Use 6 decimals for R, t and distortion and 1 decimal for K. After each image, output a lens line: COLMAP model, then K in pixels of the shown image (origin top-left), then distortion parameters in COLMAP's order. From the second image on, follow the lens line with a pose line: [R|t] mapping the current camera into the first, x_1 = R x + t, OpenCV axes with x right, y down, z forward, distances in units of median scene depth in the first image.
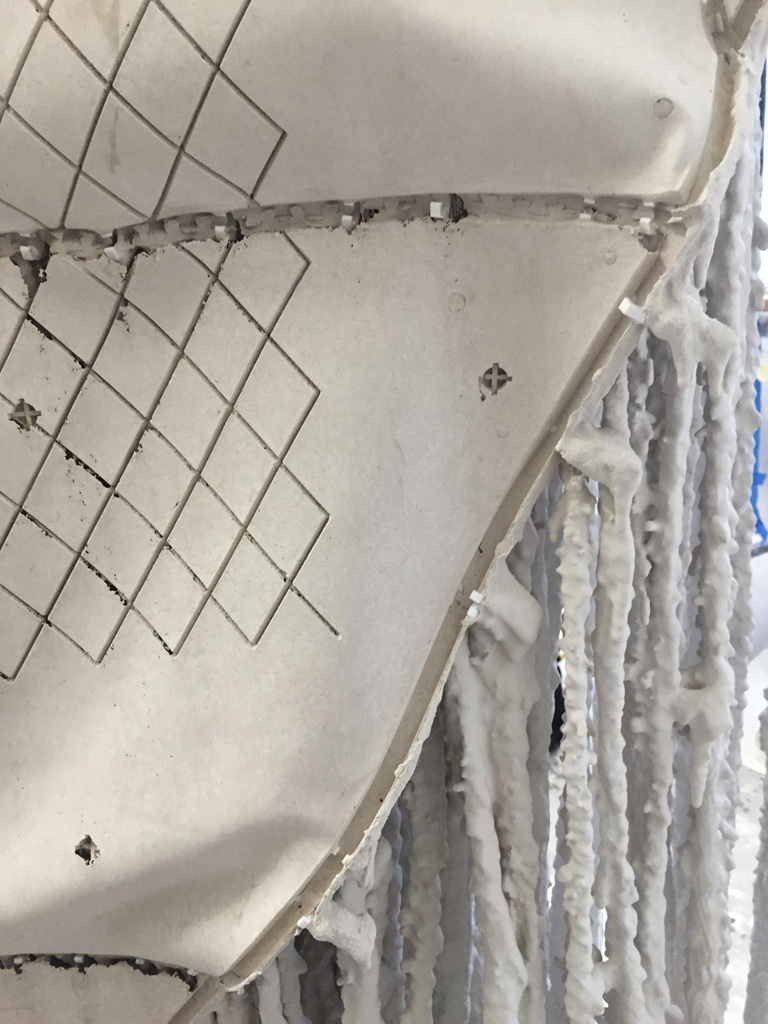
lens RADIAL K [[843.0, 0, 379.4], [0, 843.0, 508.6], [0, 0, 1]] dist [0.001242, -0.017525]
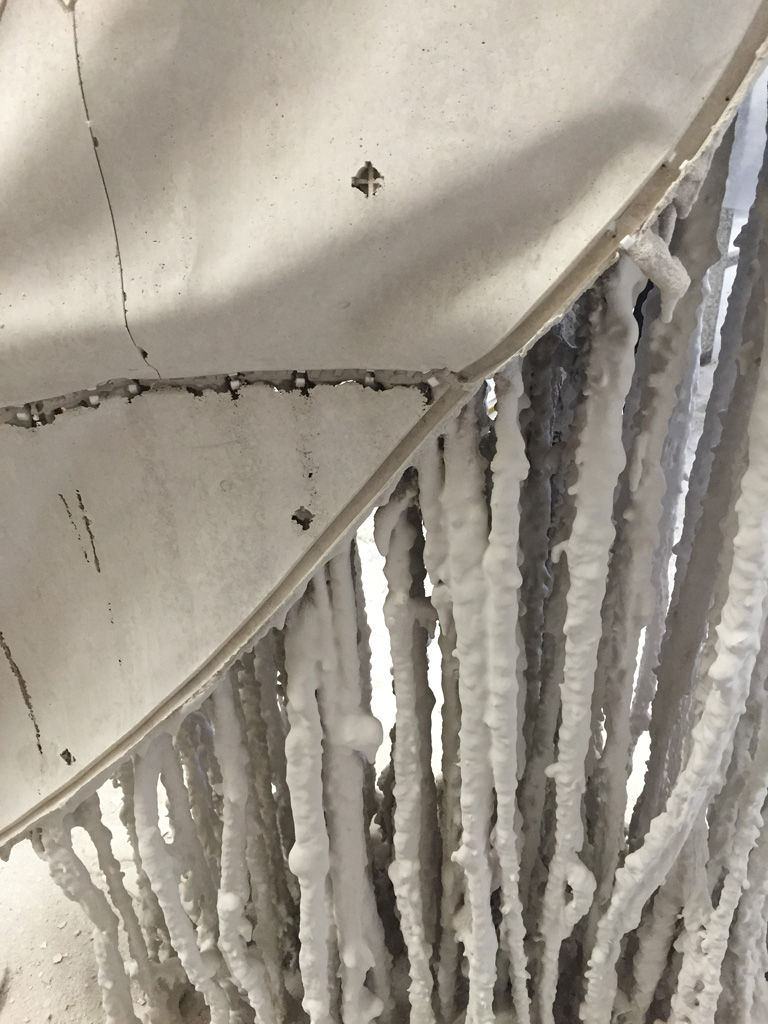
lens RADIAL K [[843.0, 0, 388.2], [0, 843.0, 514.4], [0, 0, 1]] dist [0.001242, -0.017525]
pose [[0.998894, 0.004368, 0.046809, -0.374893], [-0.017949, 0.955681, 0.293857, 0.493043], [-0.043451, -0.294372, 0.954703, 0.060239]]
